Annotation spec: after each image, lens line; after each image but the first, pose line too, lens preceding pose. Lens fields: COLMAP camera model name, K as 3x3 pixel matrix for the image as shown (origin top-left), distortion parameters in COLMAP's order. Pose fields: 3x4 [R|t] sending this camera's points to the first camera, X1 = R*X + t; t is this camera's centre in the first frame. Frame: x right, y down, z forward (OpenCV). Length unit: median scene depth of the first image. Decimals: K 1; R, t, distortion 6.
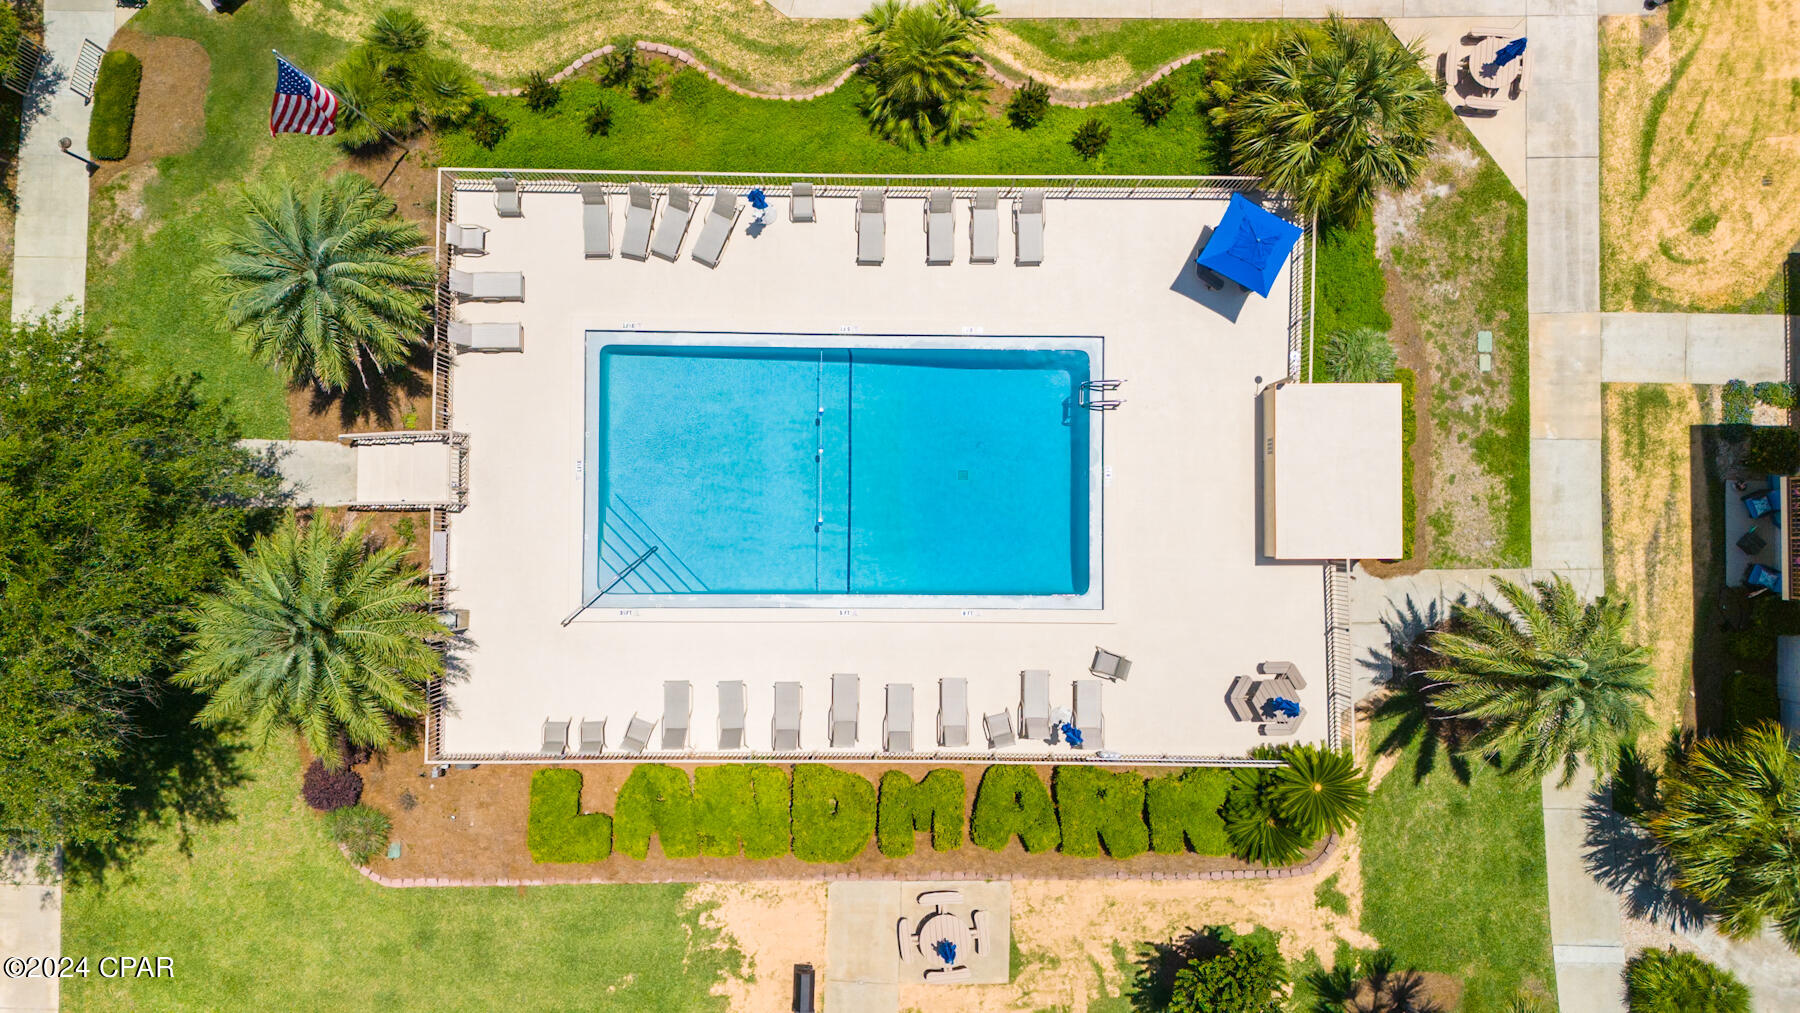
lens RADIAL K [[1320.2, 0, 900.0], [0, 1320.2, 506.5], [0, 0, 1]] dist [0.070174, -0.074617]
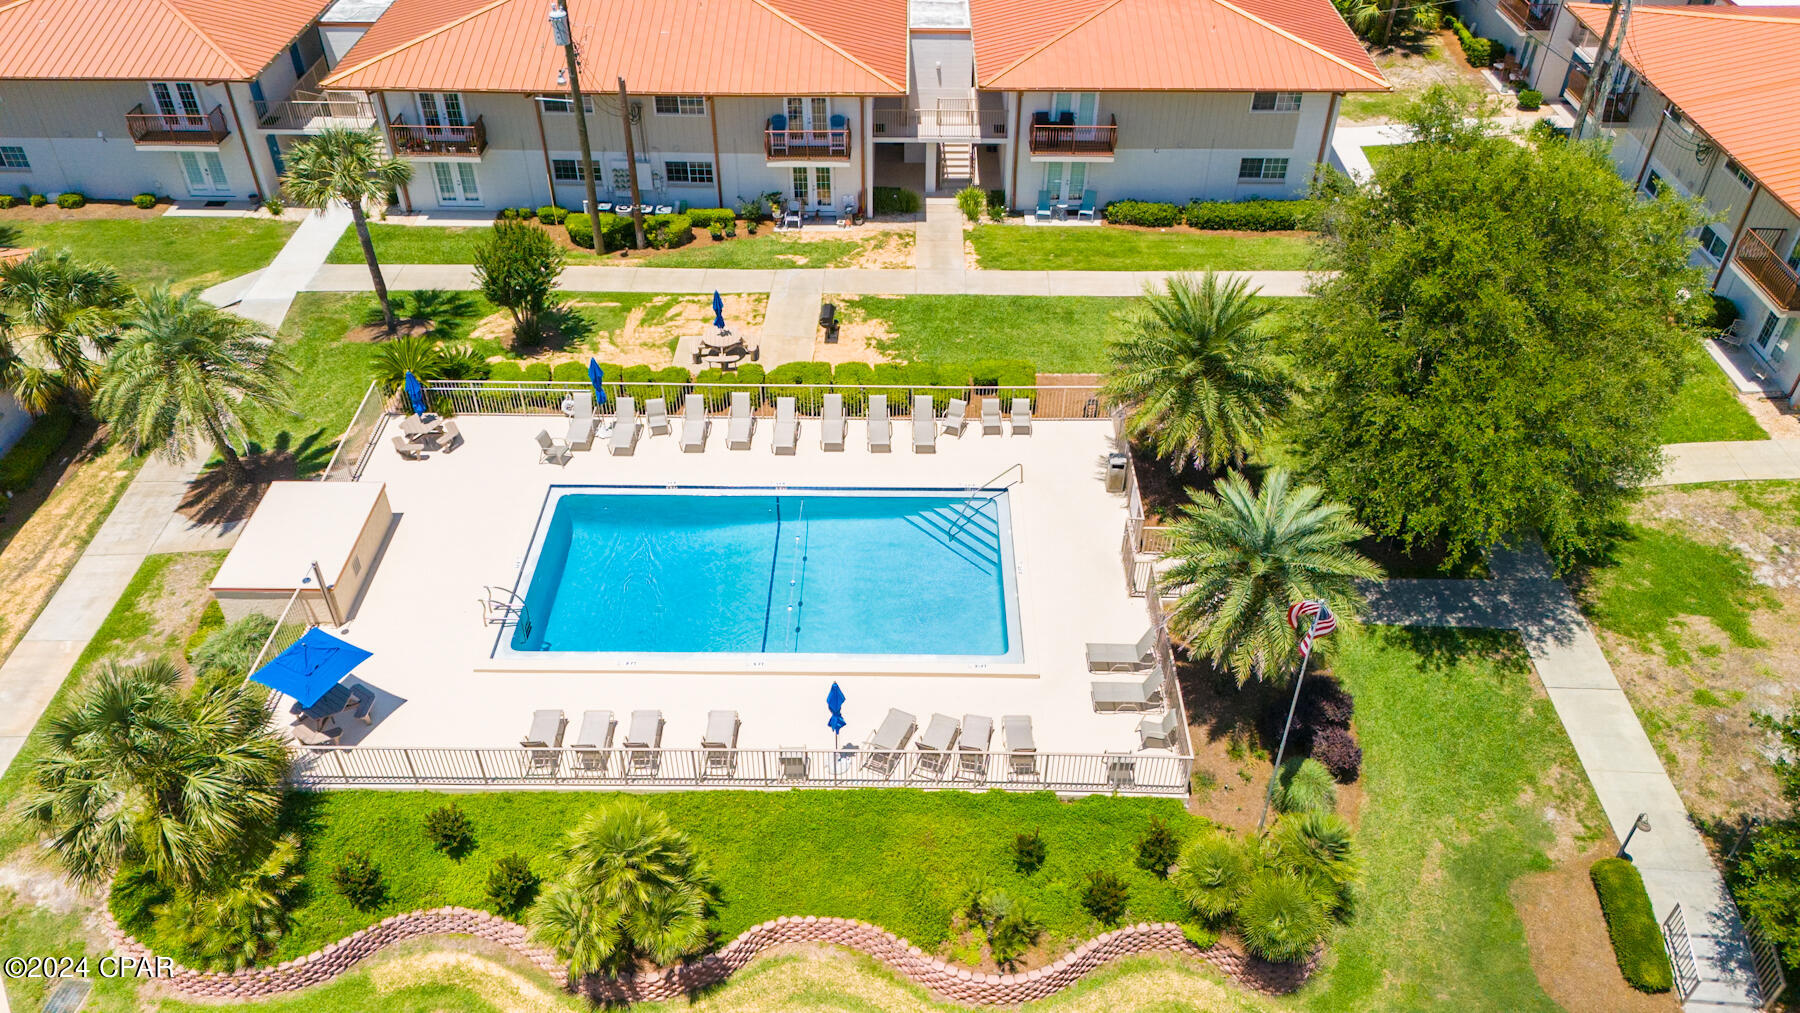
lens RADIAL K [[1320.2, 0, 900.0], [0, 1320.2, 506.5], [0, 0, 1]] dist [0.070174, -0.074617]
pose [[-0.999993, -0.003244, -0.001686, -0.139558], [0.000650, -0.611536, 0.791216, -0.805675], [-0.003598, 0.791210, 0.611534, 0.305901]]
